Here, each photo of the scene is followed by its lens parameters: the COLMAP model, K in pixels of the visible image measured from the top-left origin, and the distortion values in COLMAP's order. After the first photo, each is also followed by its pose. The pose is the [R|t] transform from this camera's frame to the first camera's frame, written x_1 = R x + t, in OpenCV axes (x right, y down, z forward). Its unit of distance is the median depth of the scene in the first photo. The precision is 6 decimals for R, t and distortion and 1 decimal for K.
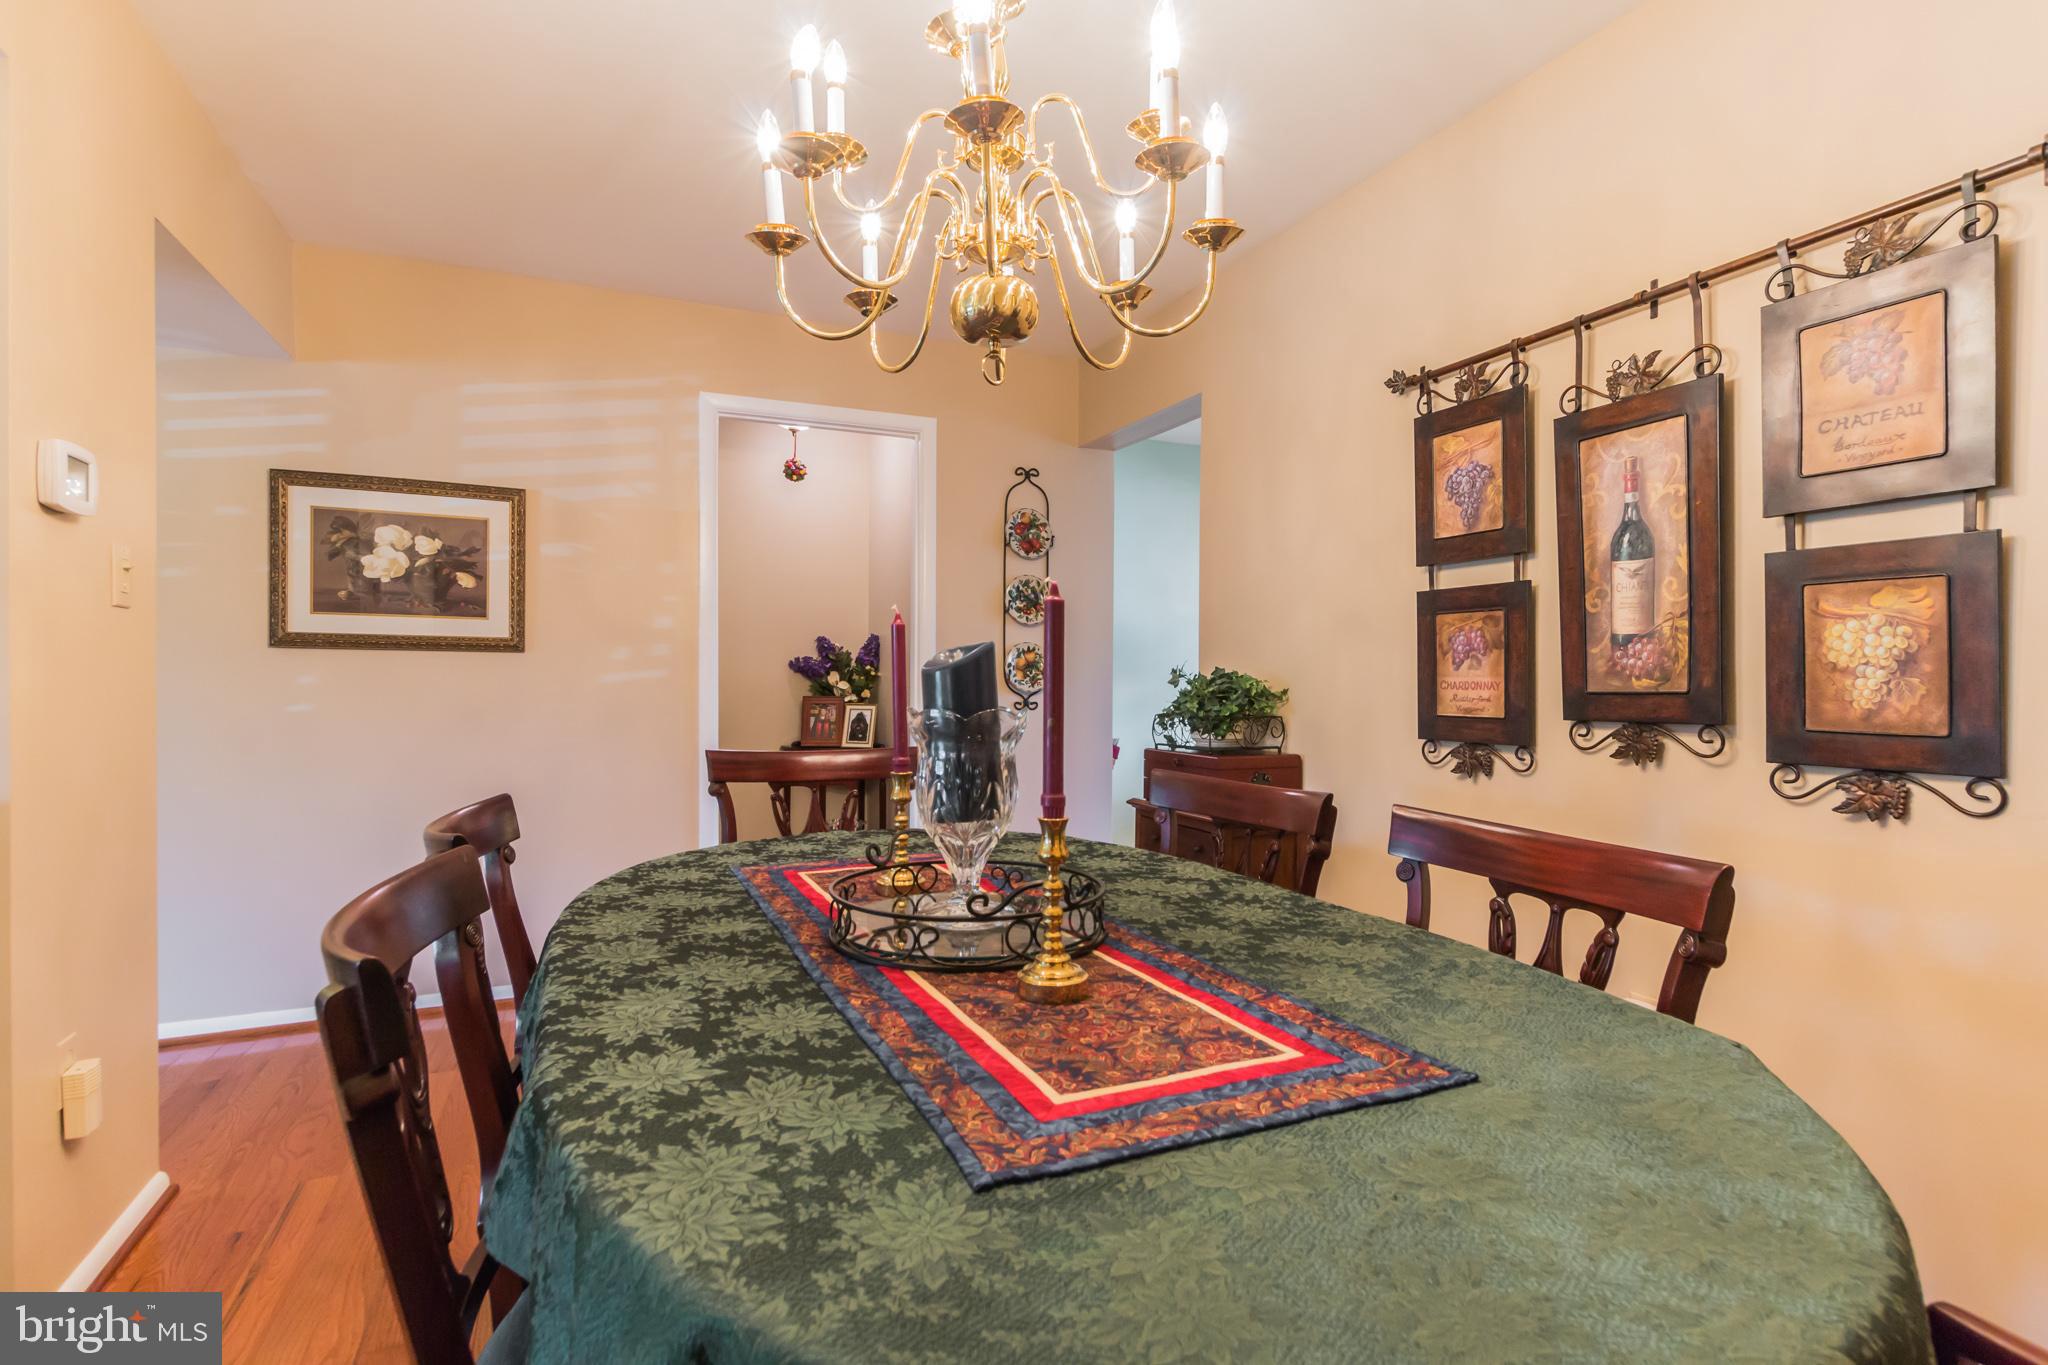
lens RADIAL K [[958.7, 0, 1020.5], [0, 958.7, 679.0], [0, 0, 1]] dist [0.000946, 0.000014]
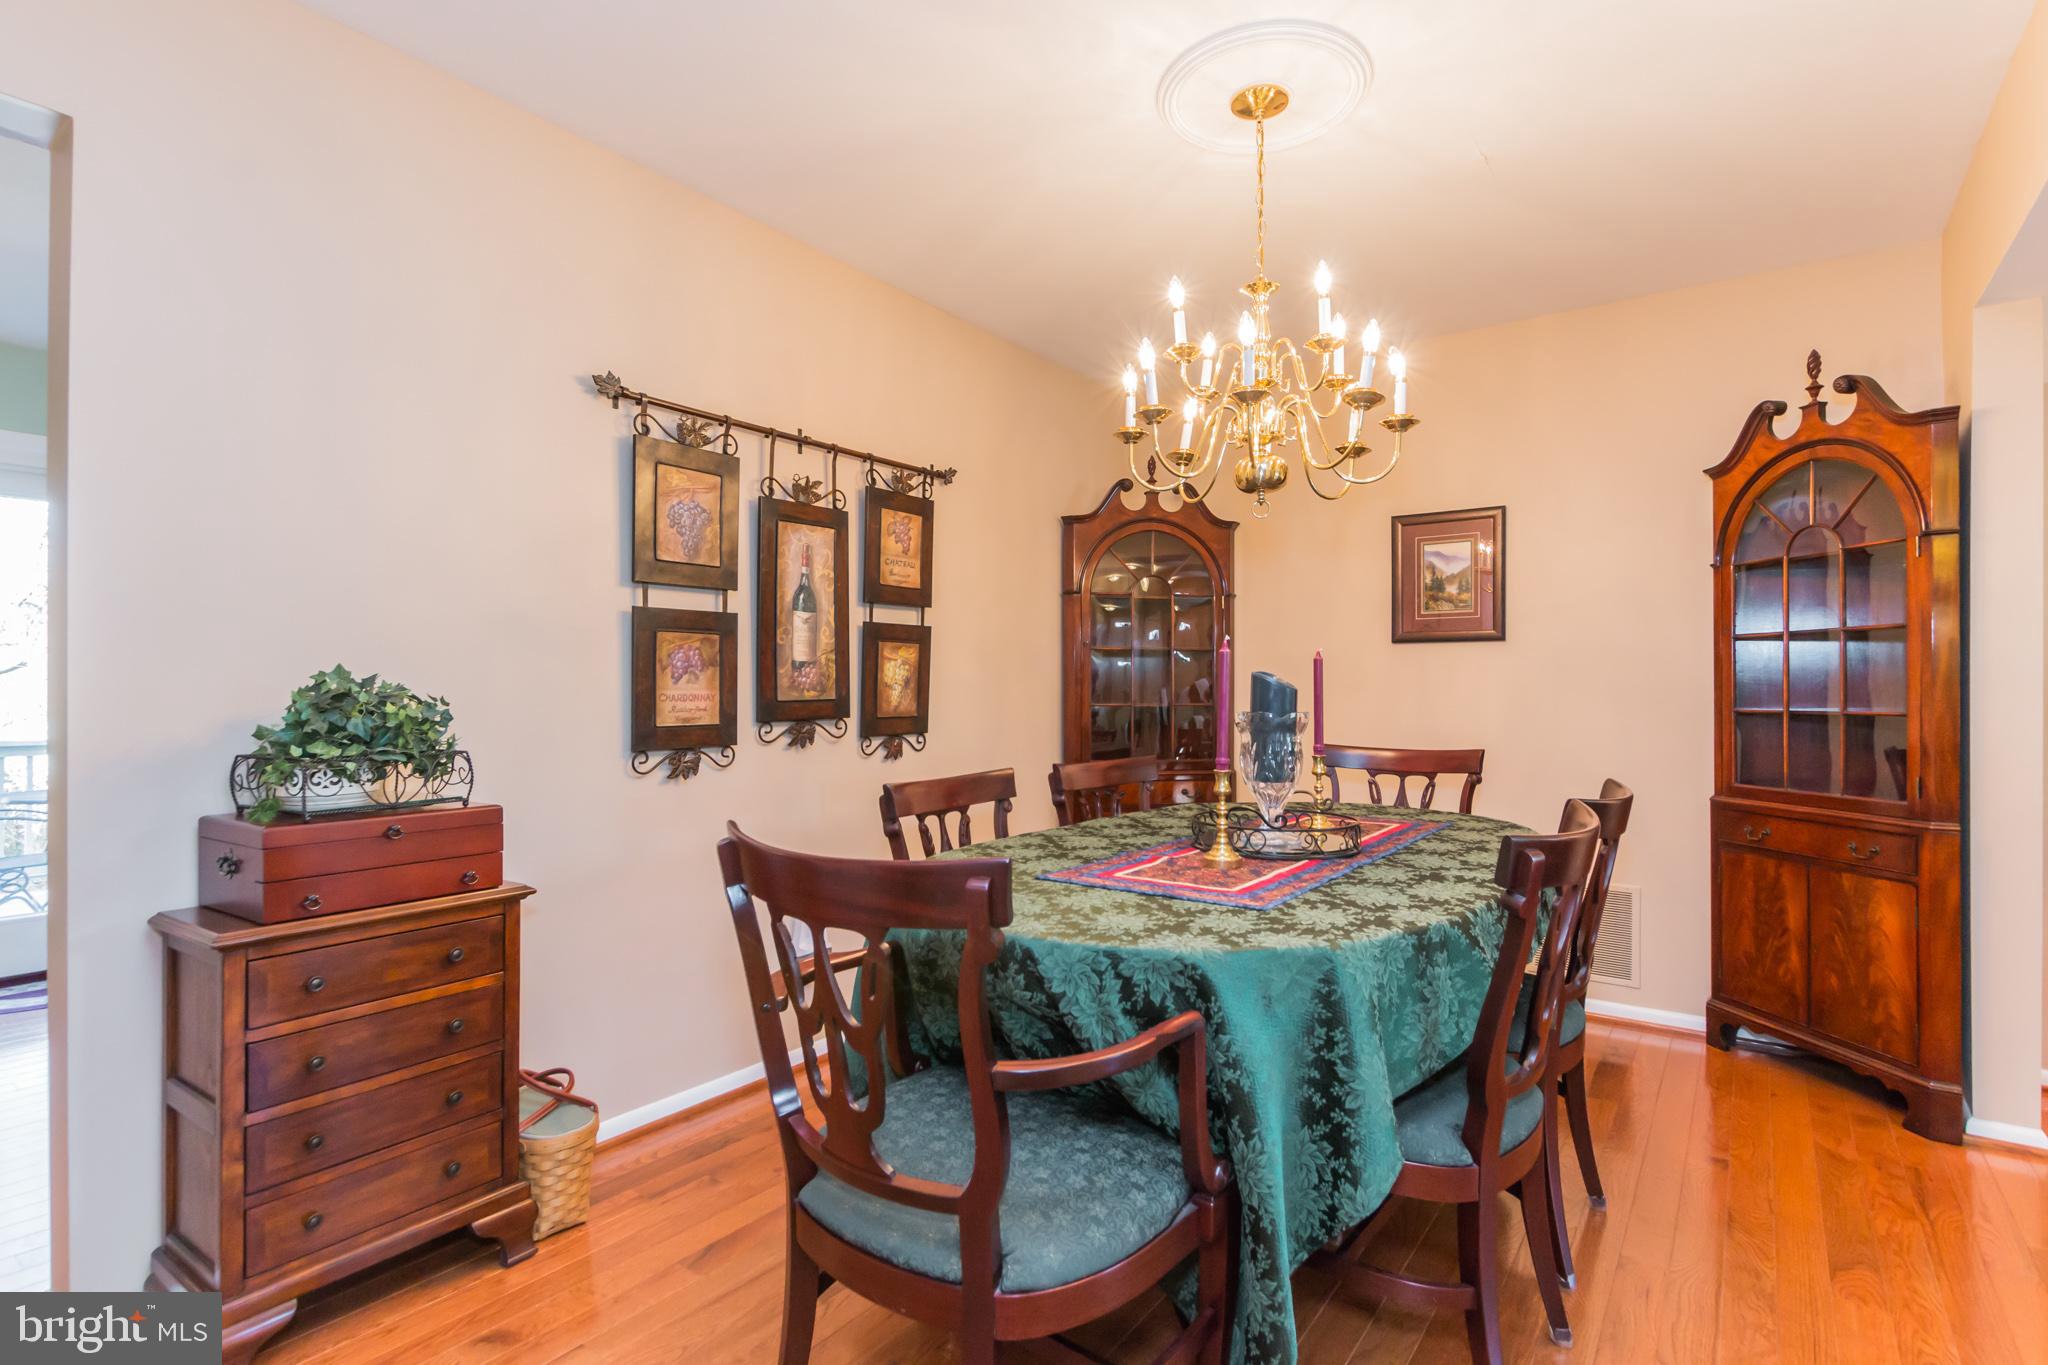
lens RADIAL K [[958.7, 0, 1031.3], [0, 958.7, 679.6], [0, 0, 1]] dist [0.000946, 0.000014]
pose [[-0.473392, 0.004089, 0.880842, -0.821371], [0.000460, 0.999990, -0.004395, -0.010797], [-0.880852, -0.001675, -0.473389, 1.348122]]
